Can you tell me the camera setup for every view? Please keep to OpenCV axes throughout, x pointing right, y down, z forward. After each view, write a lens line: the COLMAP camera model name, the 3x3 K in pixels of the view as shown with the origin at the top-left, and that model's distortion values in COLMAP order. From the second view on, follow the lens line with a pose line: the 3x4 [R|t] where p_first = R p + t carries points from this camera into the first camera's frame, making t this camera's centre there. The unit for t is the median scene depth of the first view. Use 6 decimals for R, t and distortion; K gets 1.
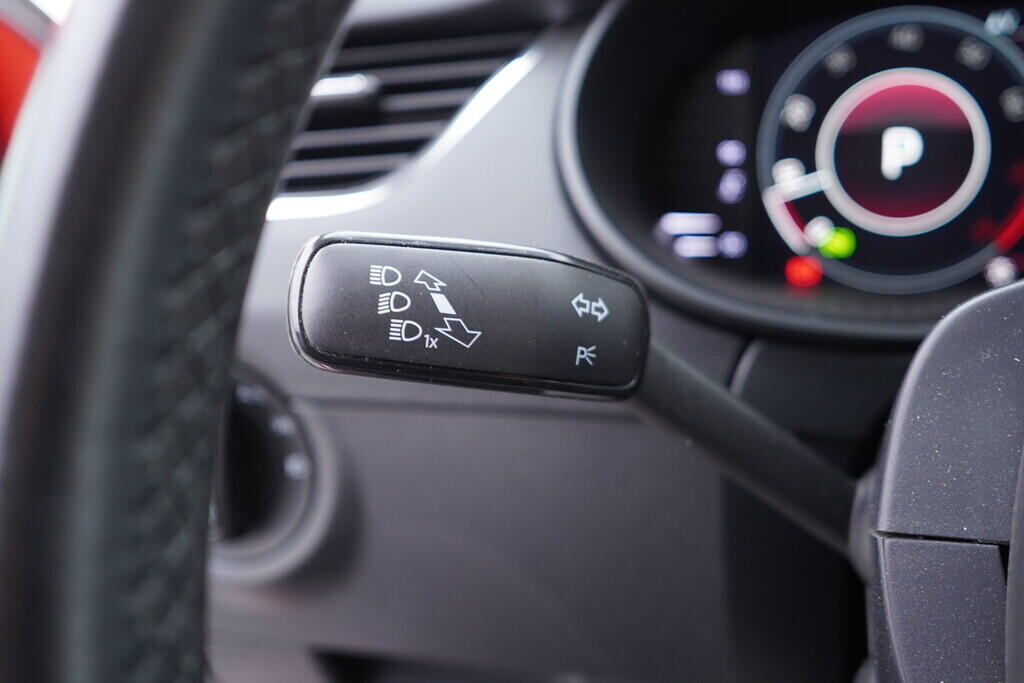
lens RADIAL K [[1097.1, 0, 514.7], [0, 1097.1, 343.4], [0, 0, 1]] dist [0.001858, 0.000000]
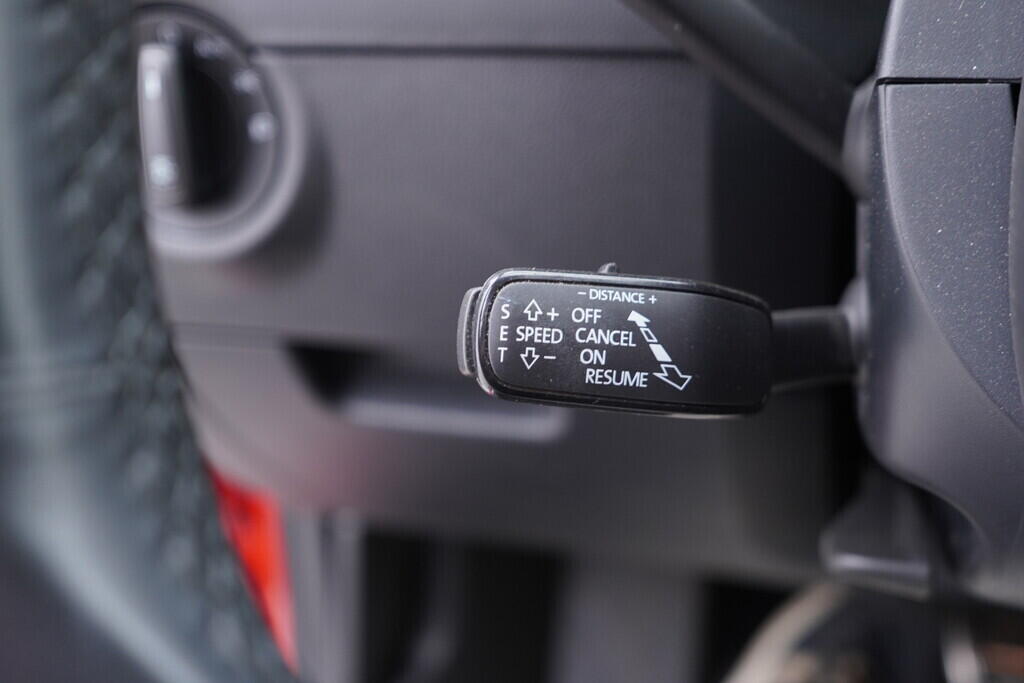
lens RADIAL K [[1097.1, 0, 509.6], [0, 1097.1, 341.2], [0, 0, 1]] dist [0.001858, 0.000000]
pose [[0.999906, 0.007999, 0.011119, 0.009969], [-0.009443, 0.990585, 0.136570, 0.270984], [-0.009922, -0.136662, 0.990568, 0.055447]]
